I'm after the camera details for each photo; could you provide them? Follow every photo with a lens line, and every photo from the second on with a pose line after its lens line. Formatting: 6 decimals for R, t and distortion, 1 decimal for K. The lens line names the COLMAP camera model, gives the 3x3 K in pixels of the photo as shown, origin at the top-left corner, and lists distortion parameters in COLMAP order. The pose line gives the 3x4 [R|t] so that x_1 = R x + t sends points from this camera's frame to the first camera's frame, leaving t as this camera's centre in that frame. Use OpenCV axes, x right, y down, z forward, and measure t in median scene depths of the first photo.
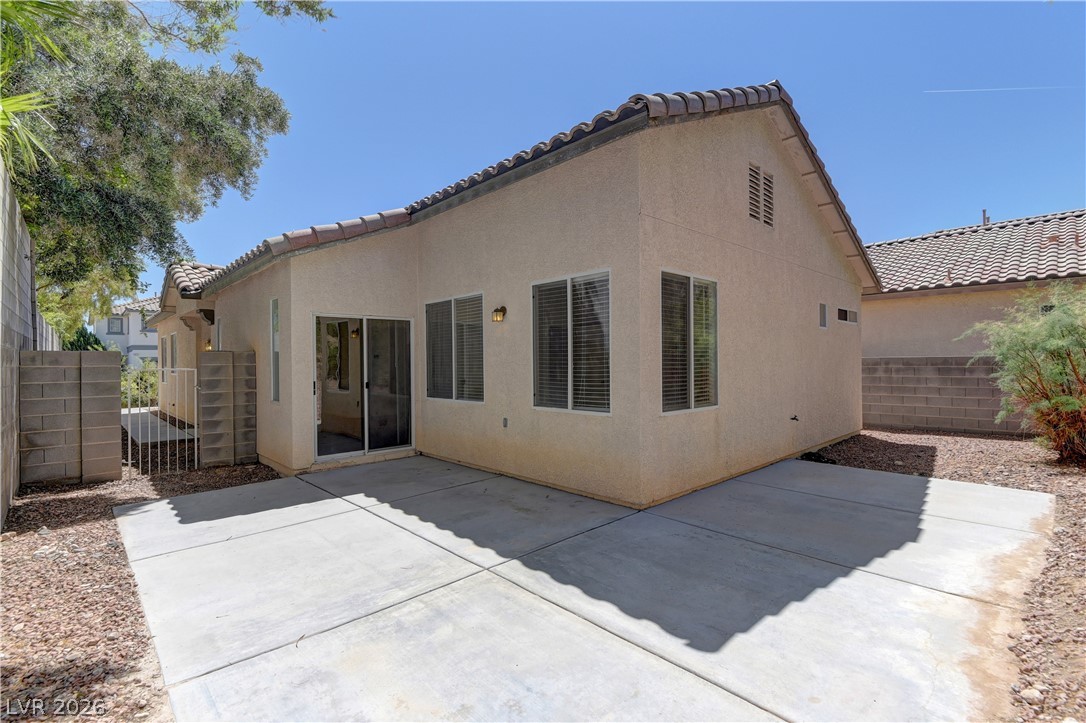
lens RADIAL K [[496.5, 0, 542.4], [0, 496.5, 360.4], [0, 0, 1]] dist [-0.000732, -0.001005]
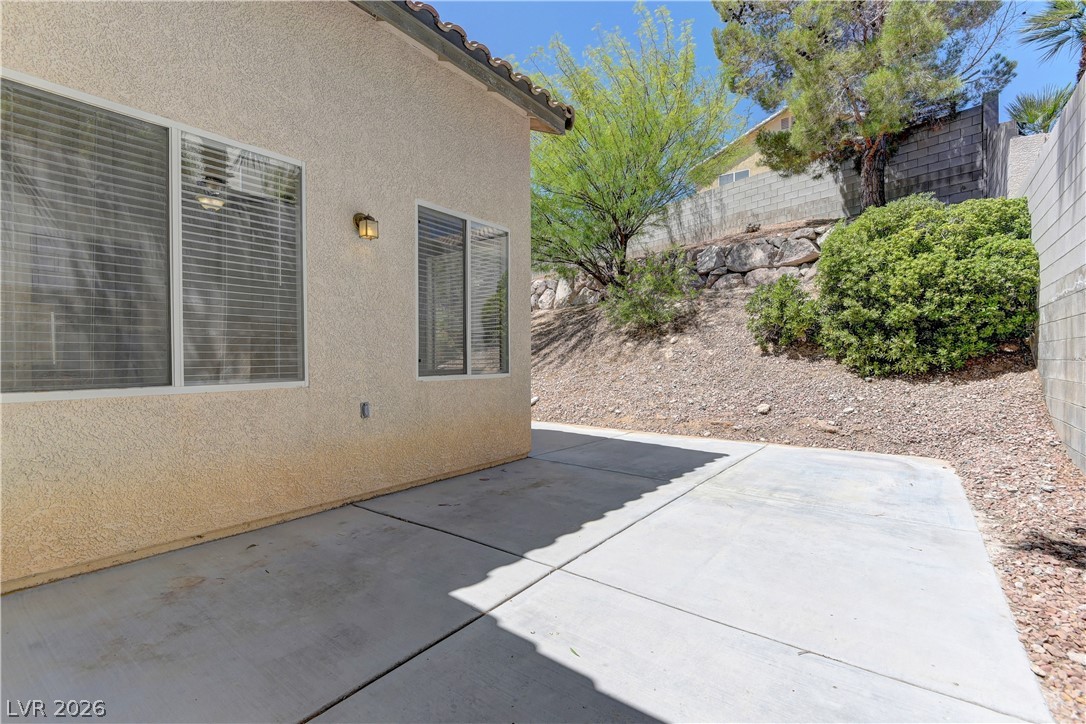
lens RADIAL K [[496.5, 0, 542.6], [0, 496.5, 356.7], [0, 0, 1]] dist [-0.000732, -0.001005]
pose [[-0.170644, 0.013480, 0.985241, -1.019946], [0.002266, 0.999909, -0.013288, 0.101089], [-0.985330, -0.000035, -0.170659, 1.296365]]
